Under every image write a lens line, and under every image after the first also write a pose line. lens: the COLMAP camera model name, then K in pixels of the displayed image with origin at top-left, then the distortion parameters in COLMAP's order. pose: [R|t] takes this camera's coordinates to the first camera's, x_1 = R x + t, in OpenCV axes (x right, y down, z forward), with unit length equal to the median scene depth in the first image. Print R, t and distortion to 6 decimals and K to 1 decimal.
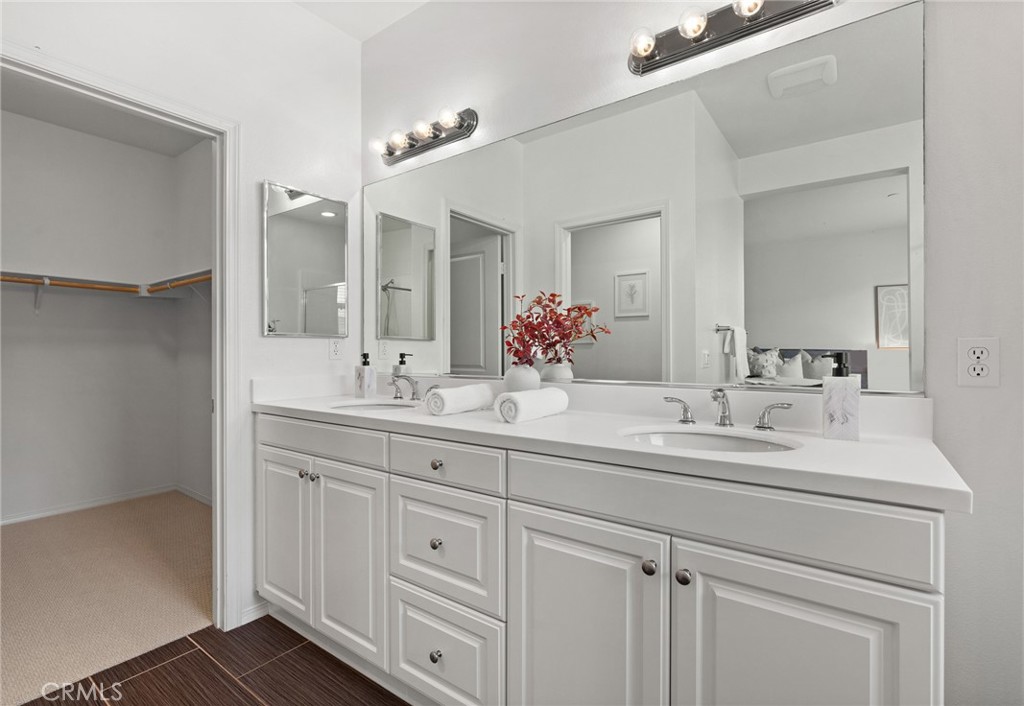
lens RADIAL K [[492.6, 0, 491.0], [0, 492.6, 351.8], [0, 0, 1]] dist [-0.019060, 0.000040]
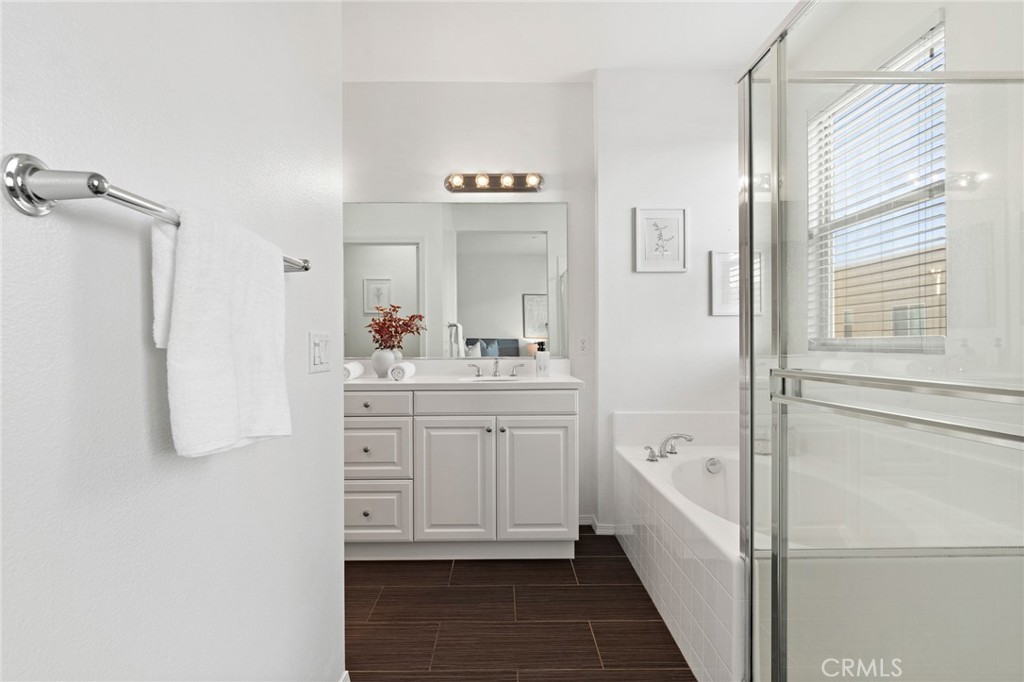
lens RADIAL K [[532.2, 0, 508.2], [0, 532.2, 344.2], [0, 0, 1]] dist [-0.004376, 0.001873]
pose [[0.783538, -0.005379, 0.621321, -0.890120], [0.000622, 0.999969, 0.007874, -0.006553], [-0.621344, -0.005783, 0.783517, -0.815527]]
